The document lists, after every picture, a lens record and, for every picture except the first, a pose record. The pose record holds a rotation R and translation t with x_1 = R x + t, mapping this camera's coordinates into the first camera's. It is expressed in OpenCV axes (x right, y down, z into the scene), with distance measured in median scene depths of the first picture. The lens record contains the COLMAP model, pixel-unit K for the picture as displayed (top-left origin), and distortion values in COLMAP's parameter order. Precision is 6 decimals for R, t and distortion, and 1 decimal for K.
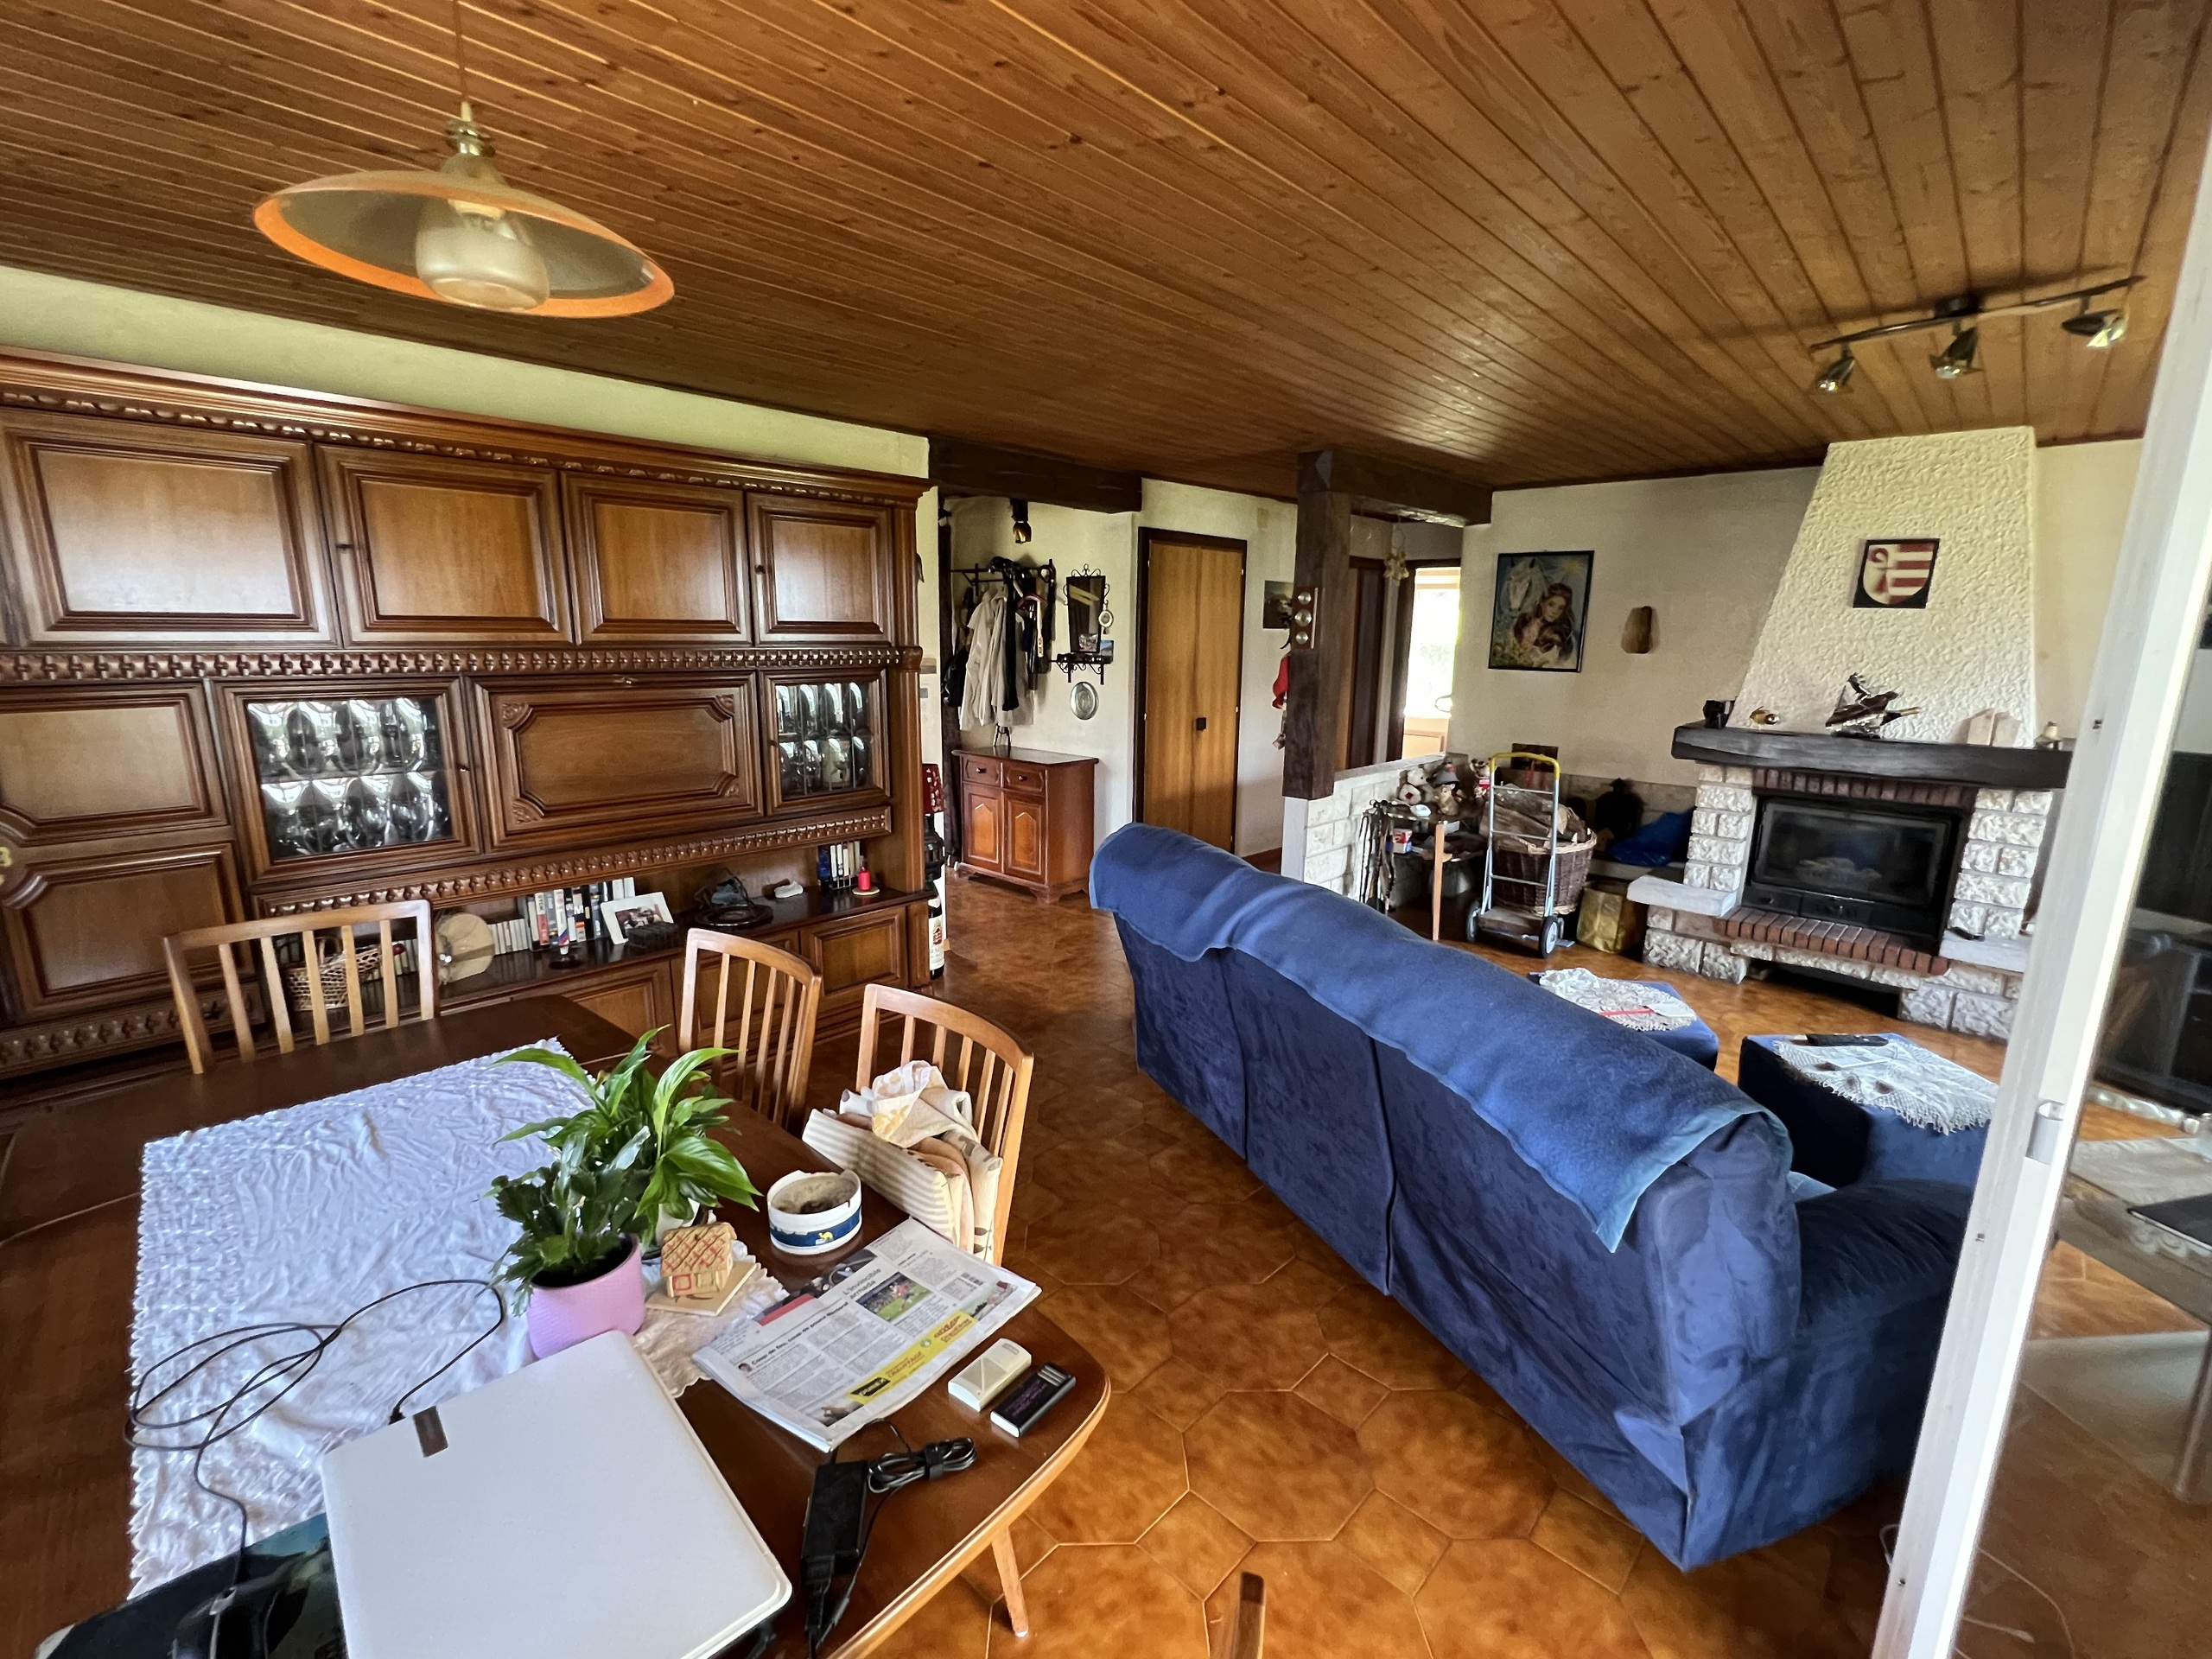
lens RADIAL K [[973.0, 0, 1111.2], [0, 973.0, 837.5], [0, 0, 1]] dist [-0.008024, -0.000393]
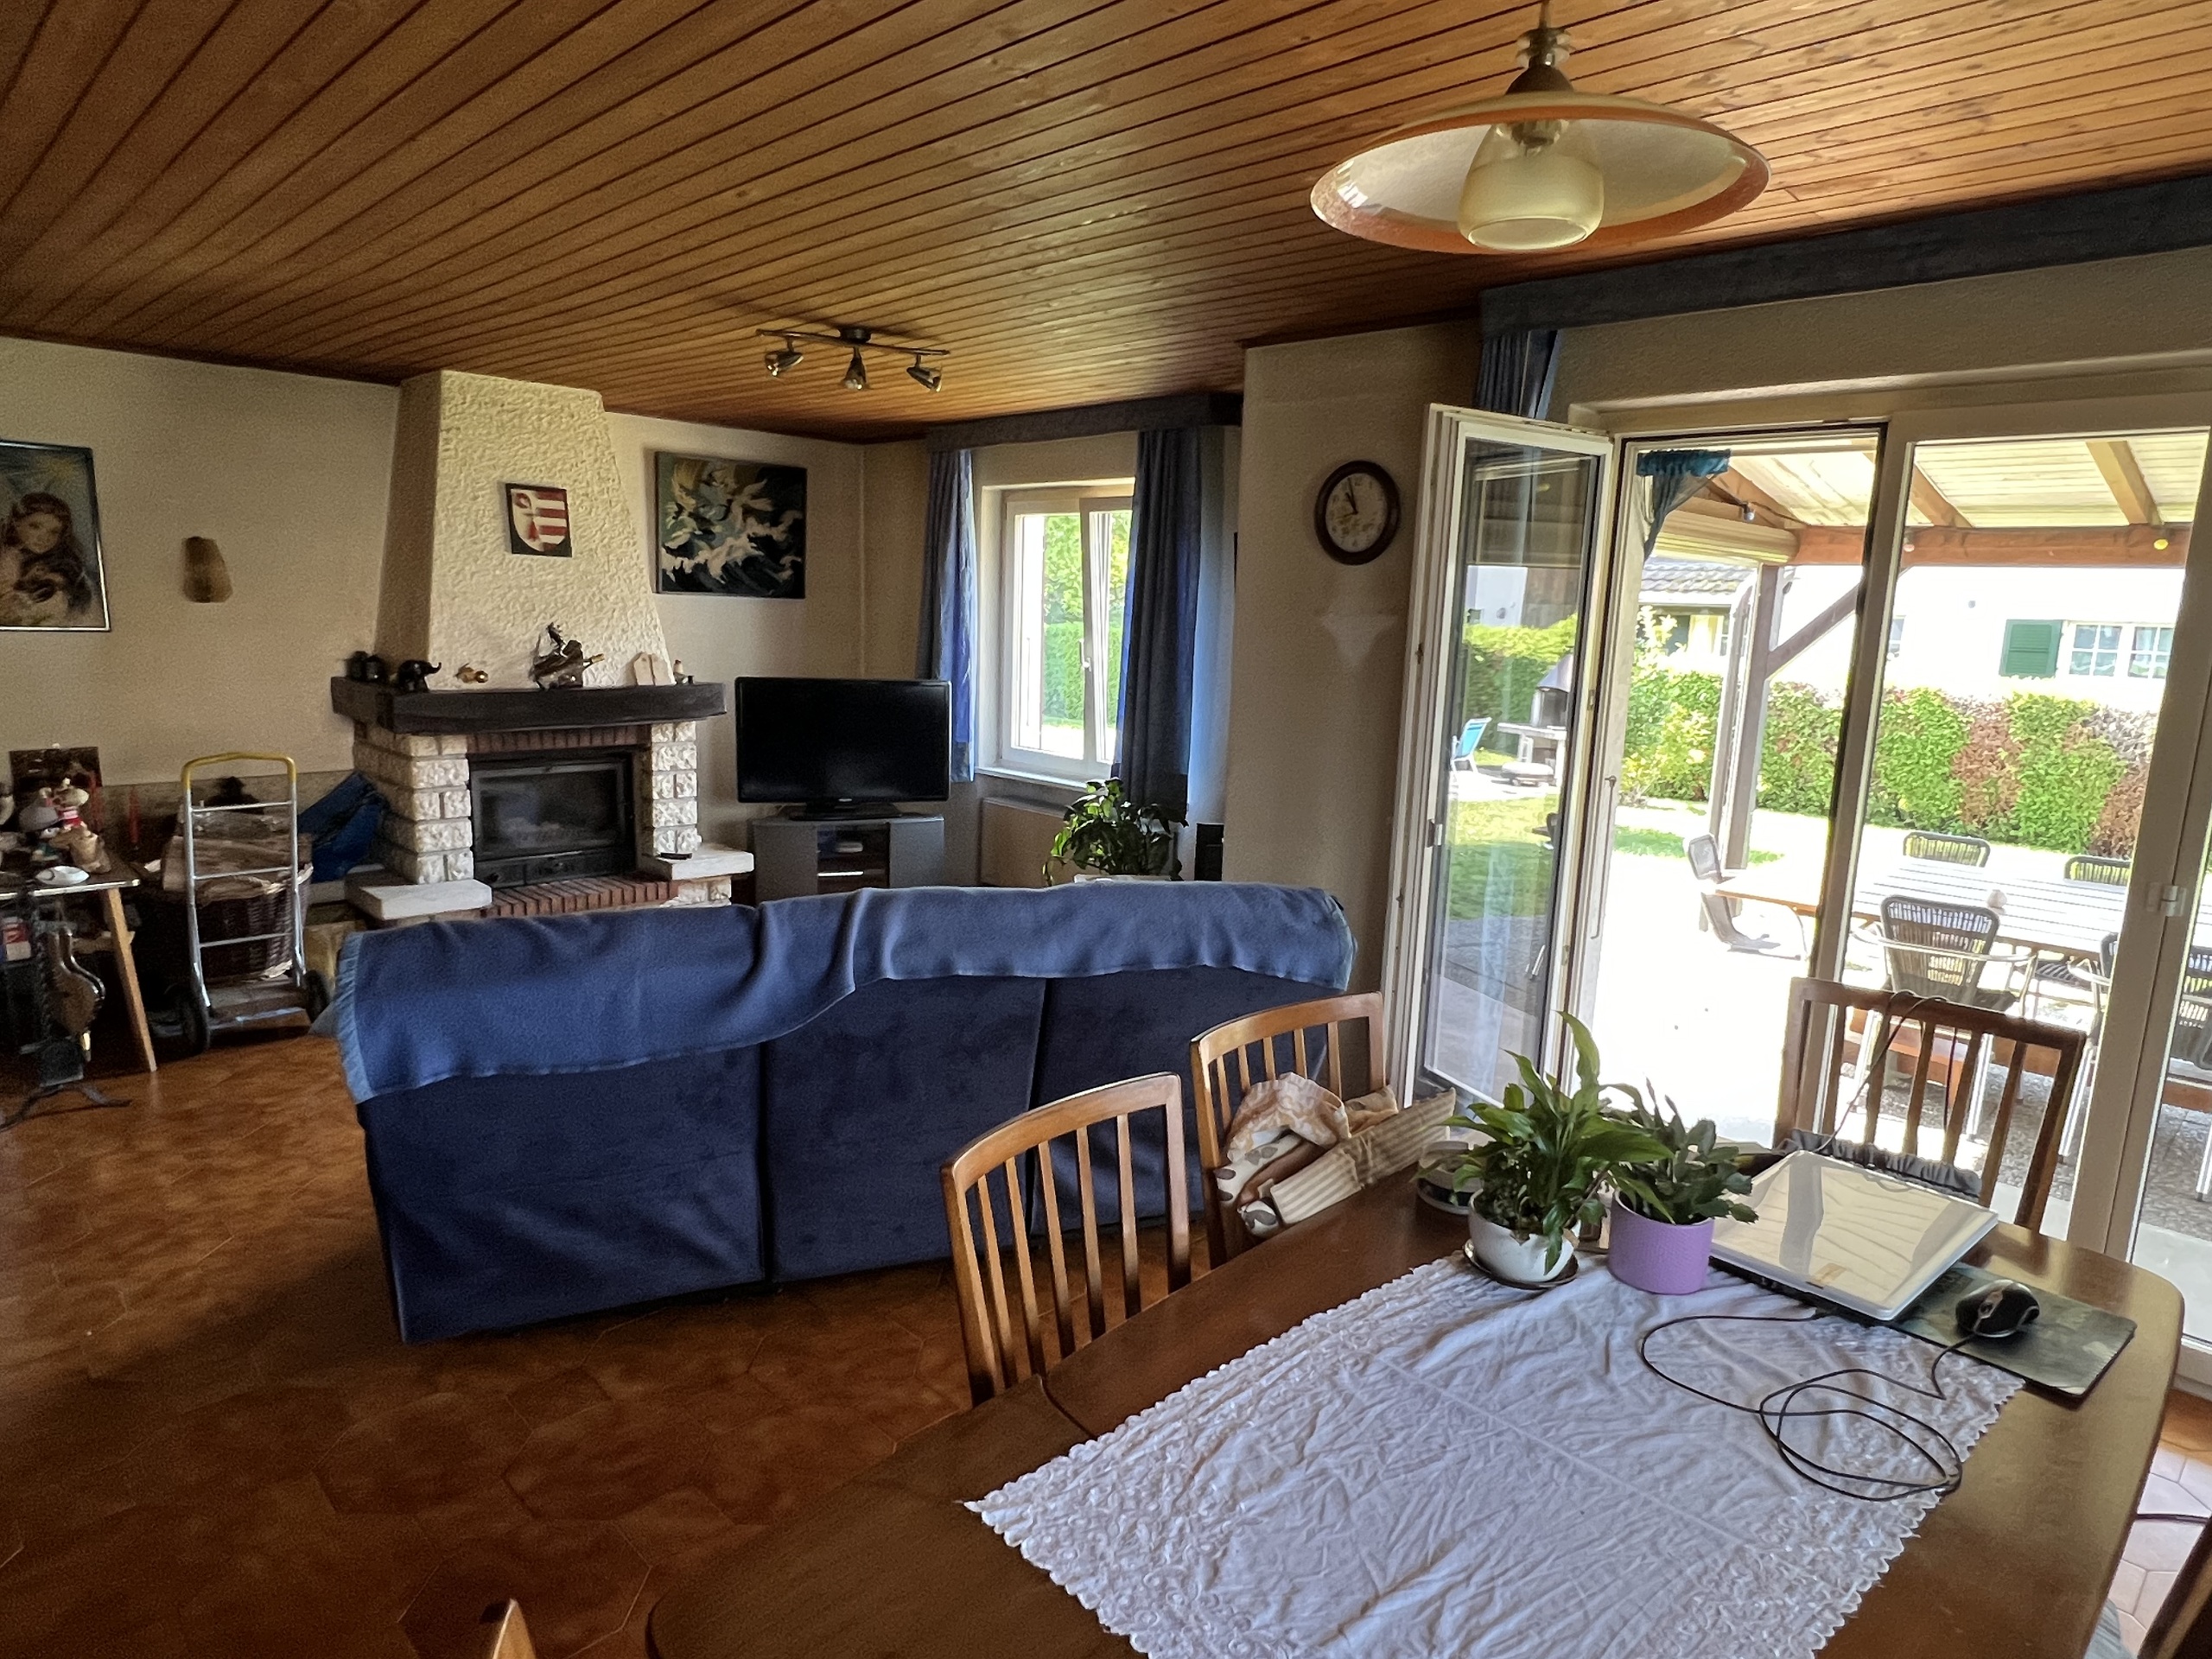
lens RADIAL K [[1303.8, 0, 1109.4], [0, 1303.8, 831.7], [0, 0, 1]] dist [-0.002537, -0.000189]
pose [[0.045309, -0.189549, 0.980825, -0.514207], [0.179920, 0.967326, 0.178629, -0.097585], [-0.982637, 0.168377, 0.077932, 0.374556]]
